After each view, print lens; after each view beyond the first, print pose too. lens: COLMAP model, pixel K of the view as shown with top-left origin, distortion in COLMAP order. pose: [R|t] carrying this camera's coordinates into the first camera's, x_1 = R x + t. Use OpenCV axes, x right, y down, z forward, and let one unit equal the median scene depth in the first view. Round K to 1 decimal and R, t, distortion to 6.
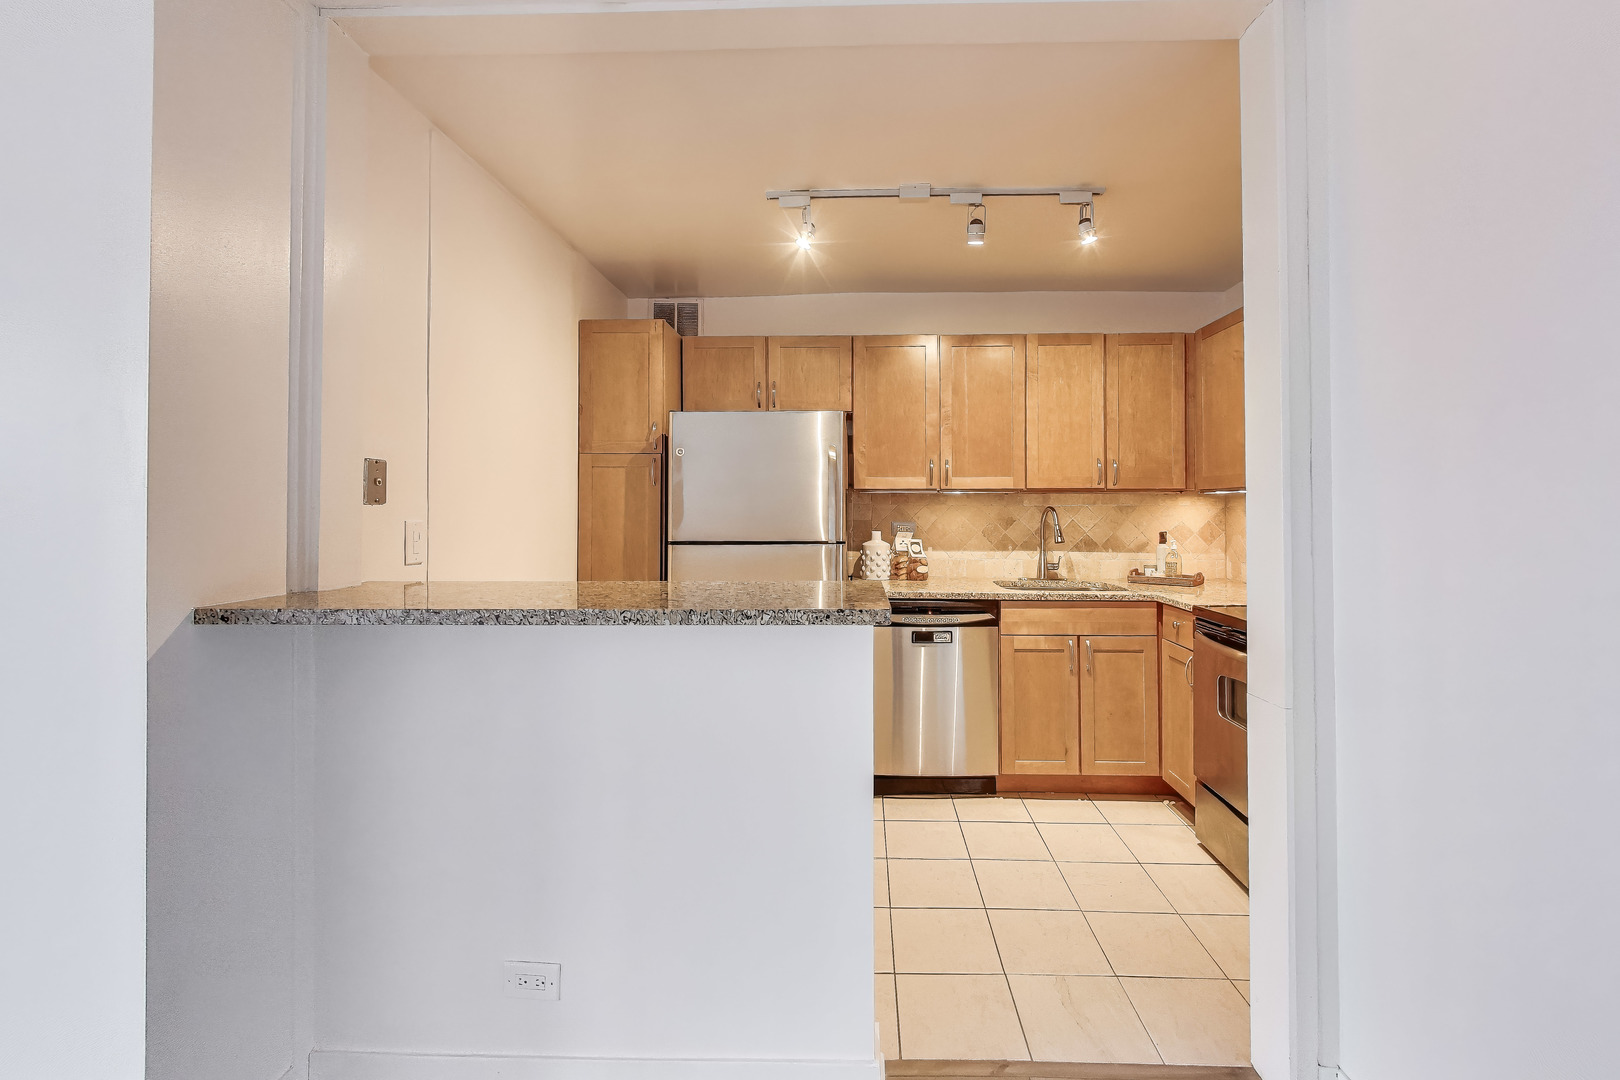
lens RADIAL K [[684.3, 0, 832.2], [0, 684.3, 496.0], [0, 0, 1]] dist [0.005205, 0.000137]
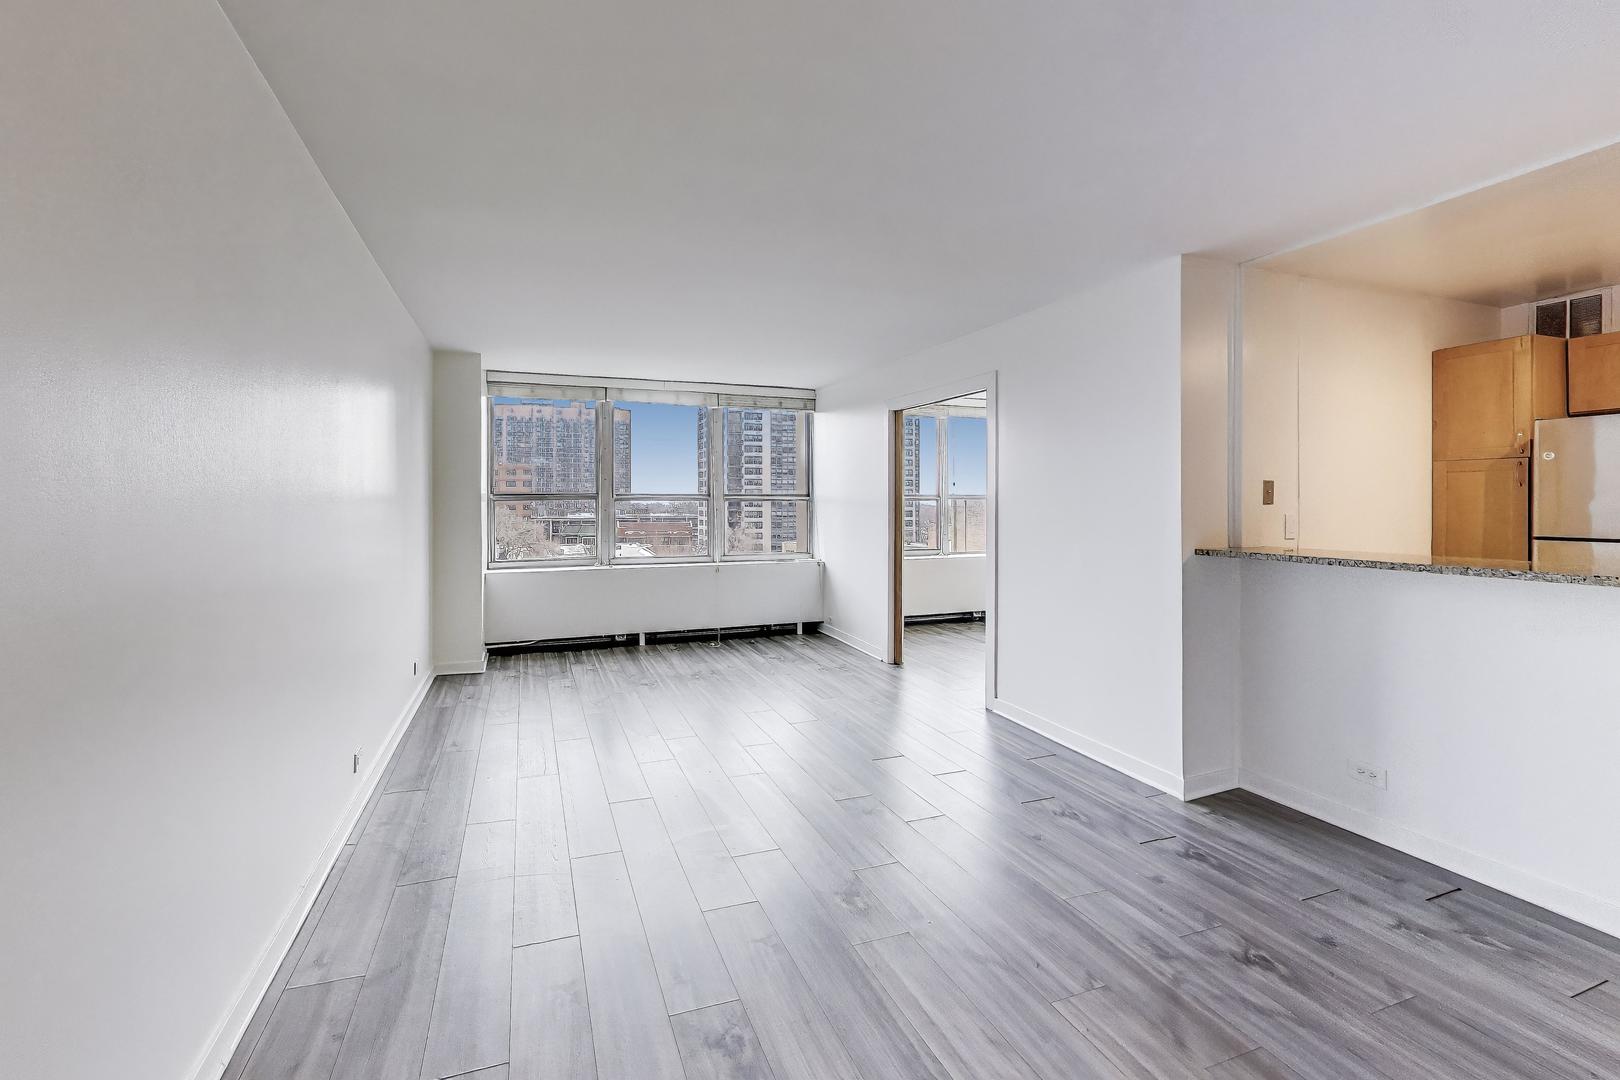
lens RADIAL K [[684.3, 0, 761.3], [0, 684.3, 508.6], [0, 0, 1]] dist [0.005205, 0.000137]
pose [[0.373499, 0.008224, -0.927594, 0.299619], [0.017698, 0.999716, 0.015989, -0.017040], [0.927462, -0.022388, 0.373247, -0.530823]]
